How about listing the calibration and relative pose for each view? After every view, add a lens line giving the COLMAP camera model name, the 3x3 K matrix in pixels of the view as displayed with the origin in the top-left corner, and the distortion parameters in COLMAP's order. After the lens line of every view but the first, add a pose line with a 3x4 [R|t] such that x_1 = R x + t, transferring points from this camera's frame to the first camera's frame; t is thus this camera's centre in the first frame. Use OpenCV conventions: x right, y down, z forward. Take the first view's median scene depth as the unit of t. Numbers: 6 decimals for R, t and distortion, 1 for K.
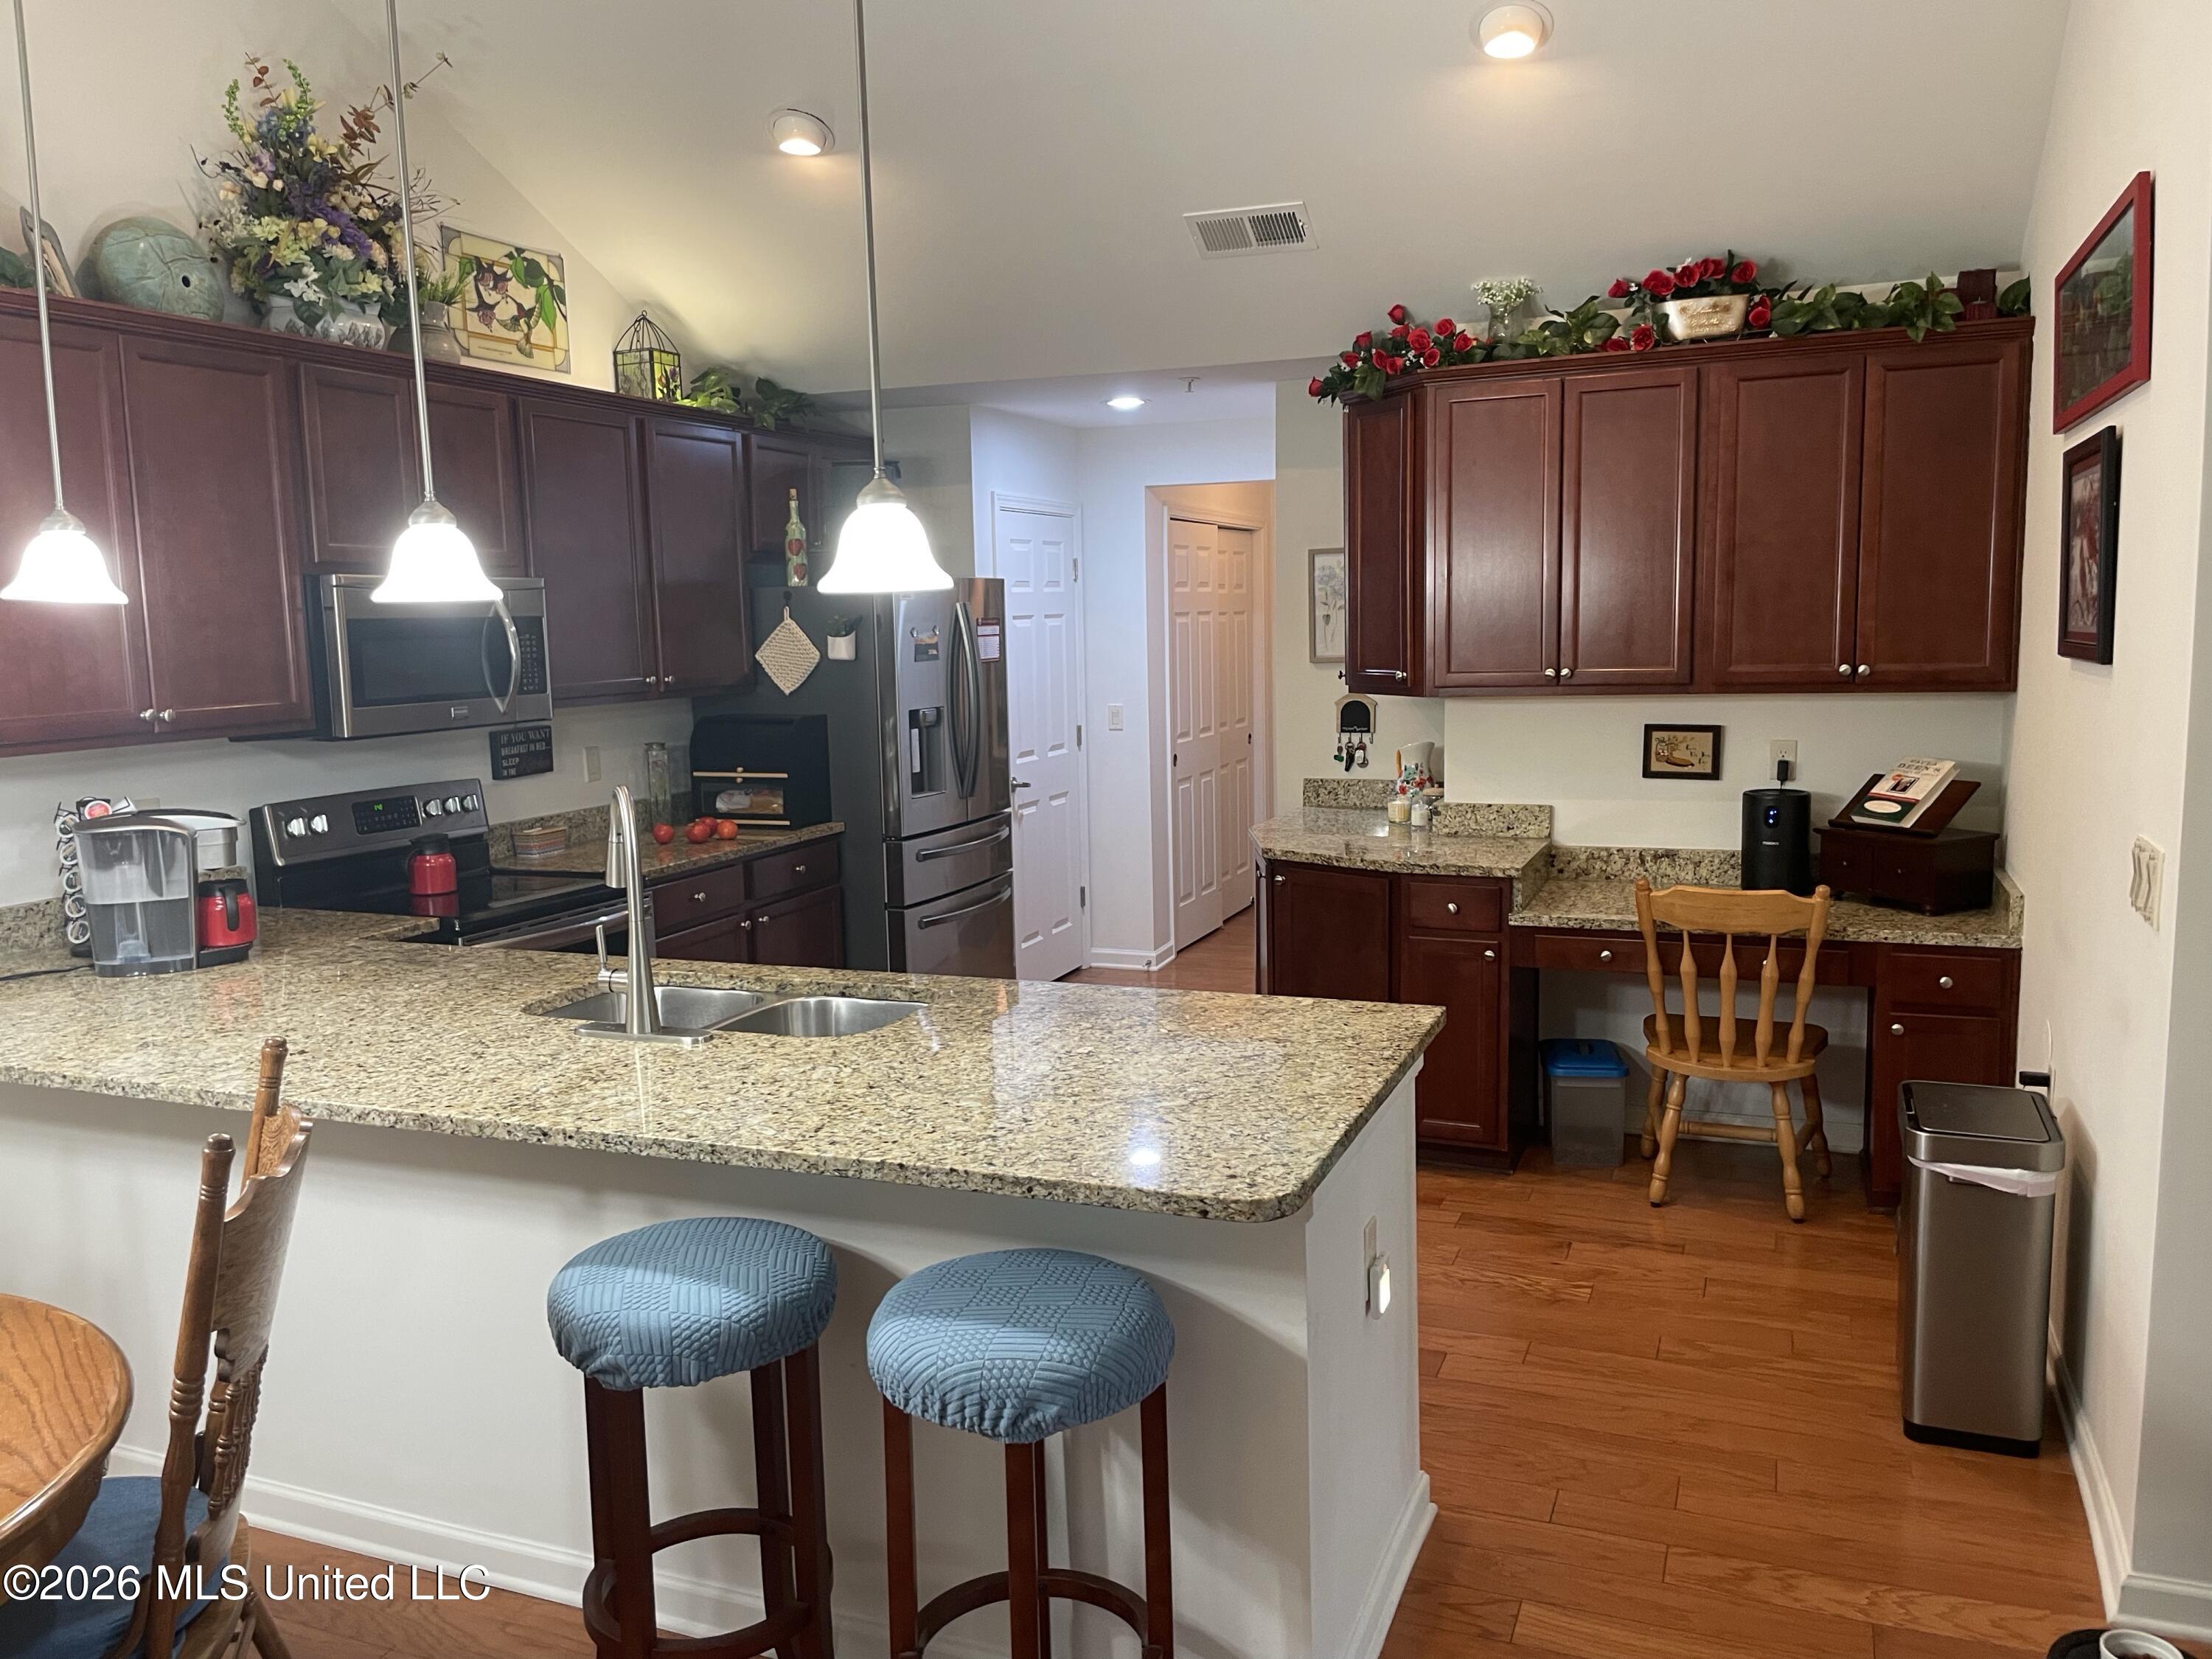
lens RADIAL K [[1693.0, 0, 1101.2], [0, 1693.0, 821.5], [0, 0, 1]] dist [0.101972, -0.148383]
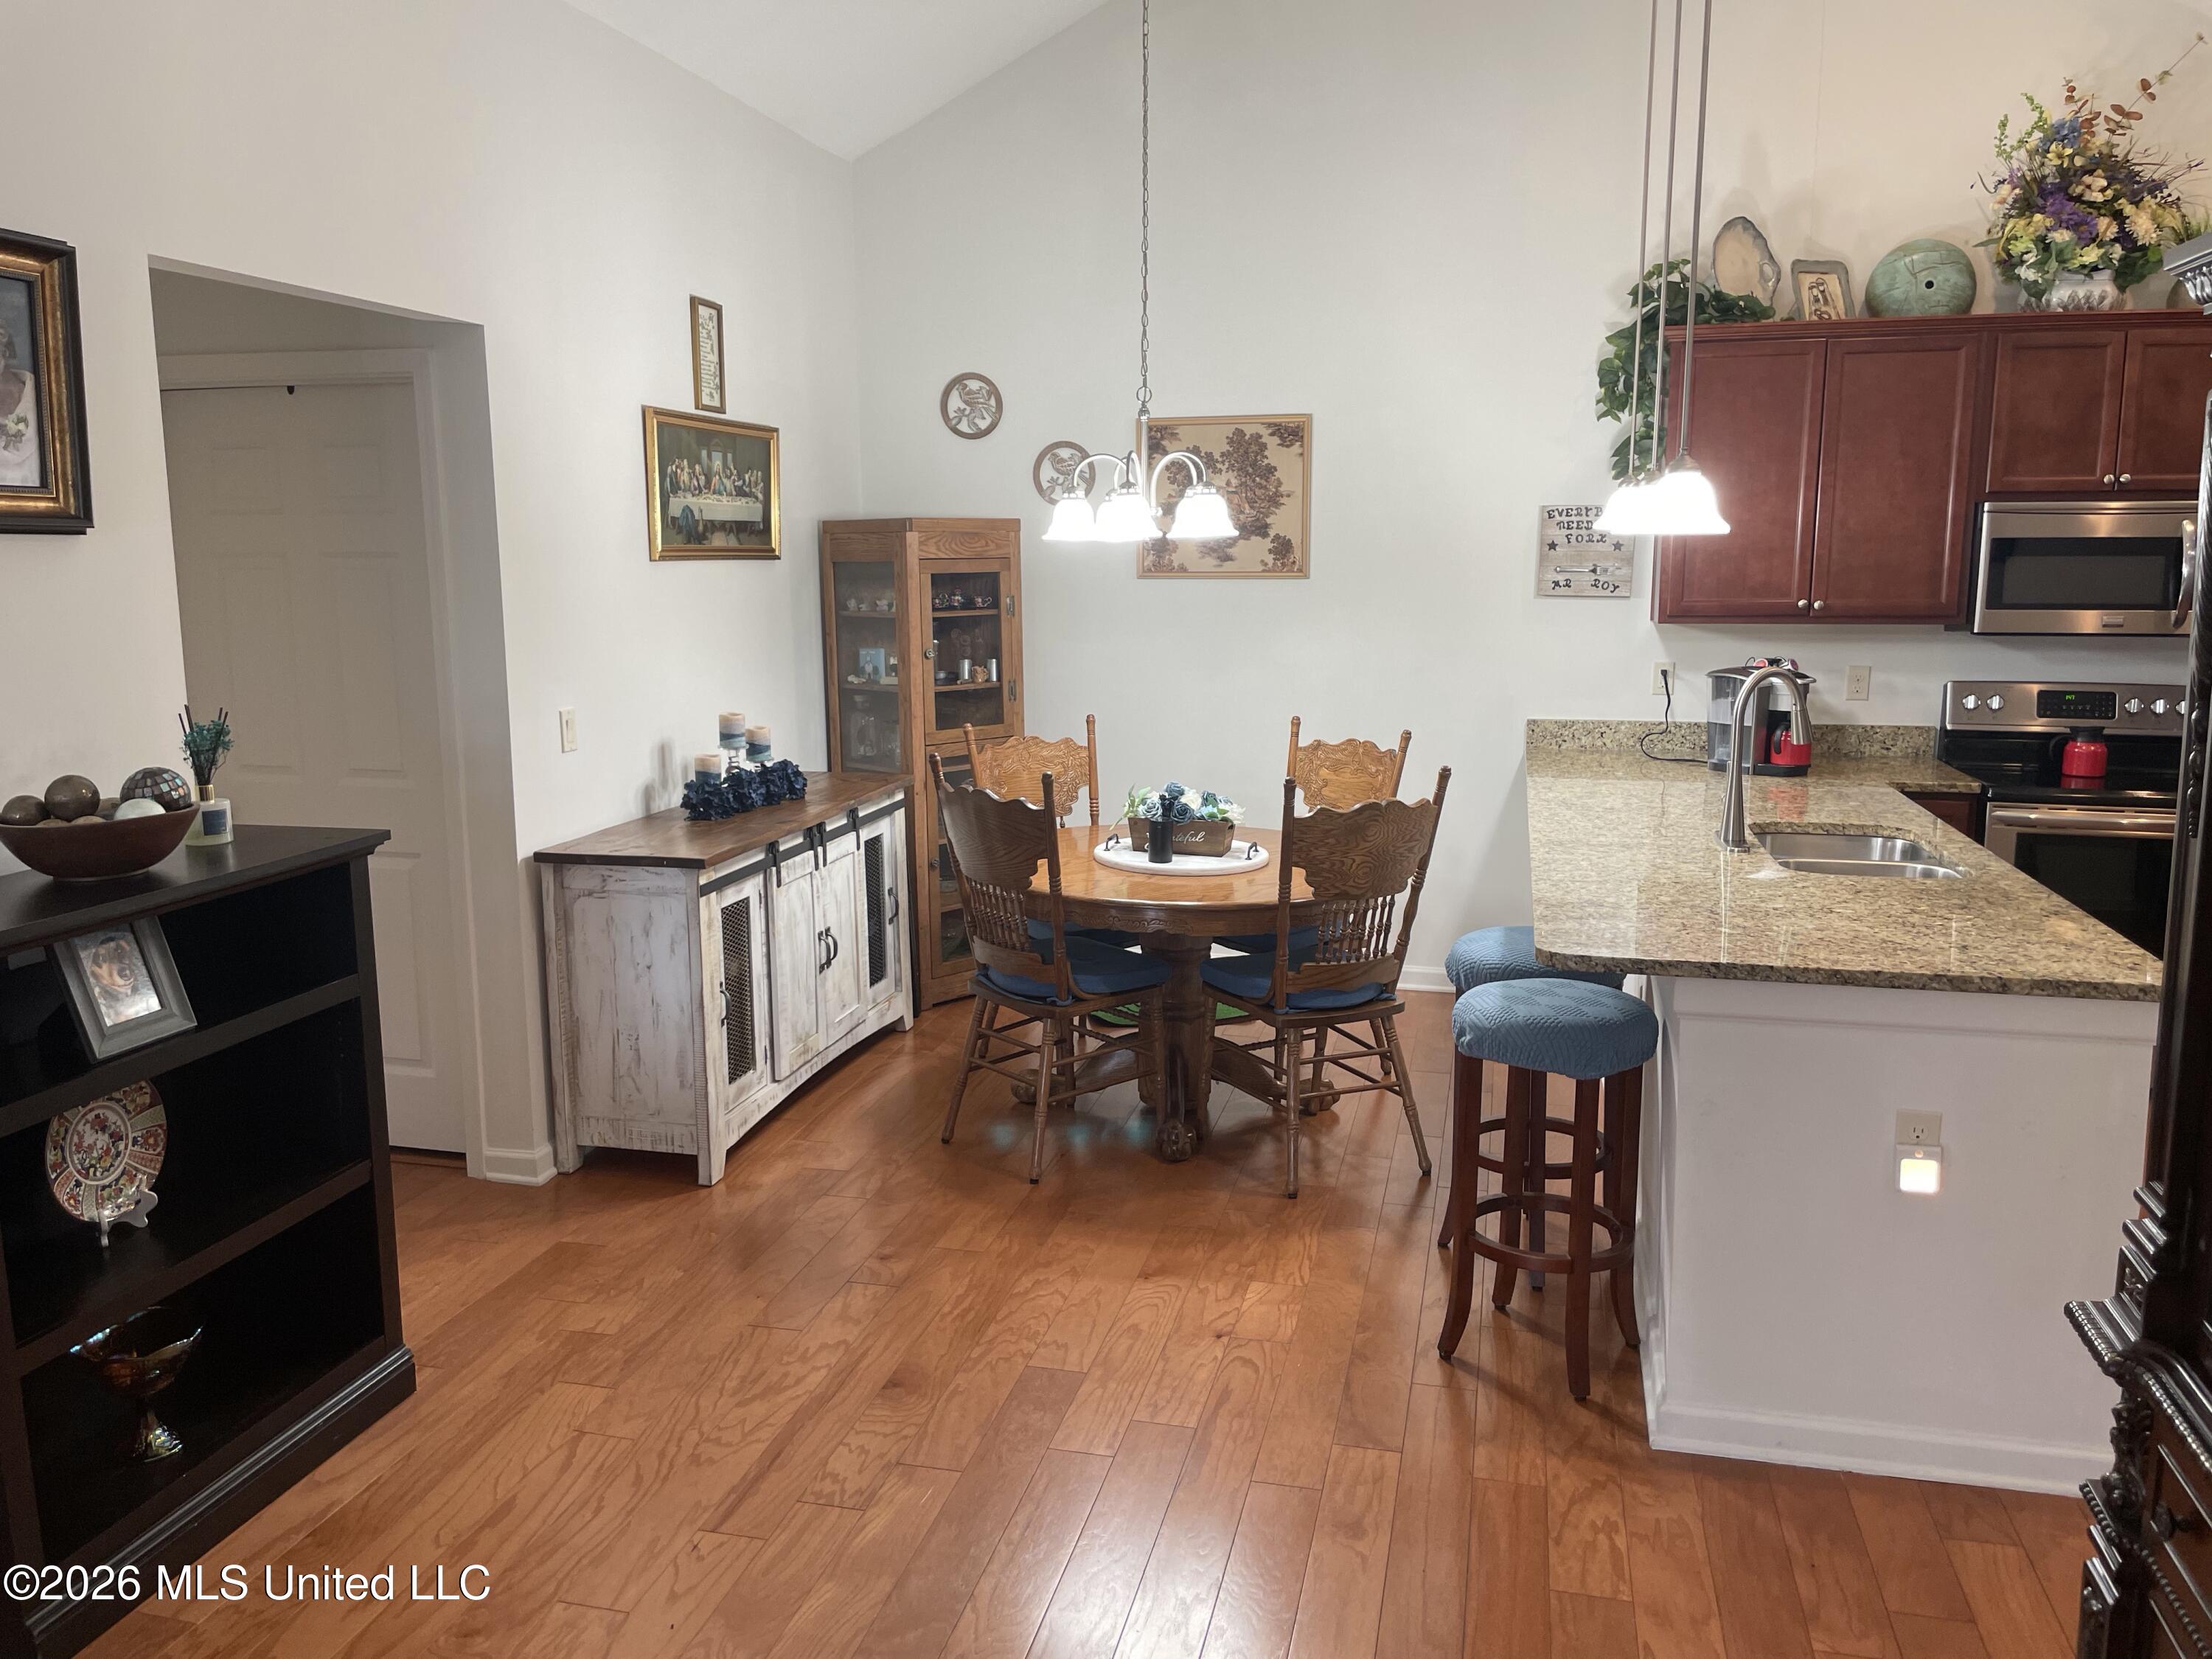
lens RADIAL K [[1693.0, 0, 1101.2], [0, 1693.0, 821.5], [0, 0, 1]] dist [0.101972, -0.148383]
pose [[0.150264, 0.174513, -0.973122, 0.720218], [-0.122062, 0.980041, 0.156906, -0.032619], [0.981082, 0.095204, 0.168566, 0.168400]]
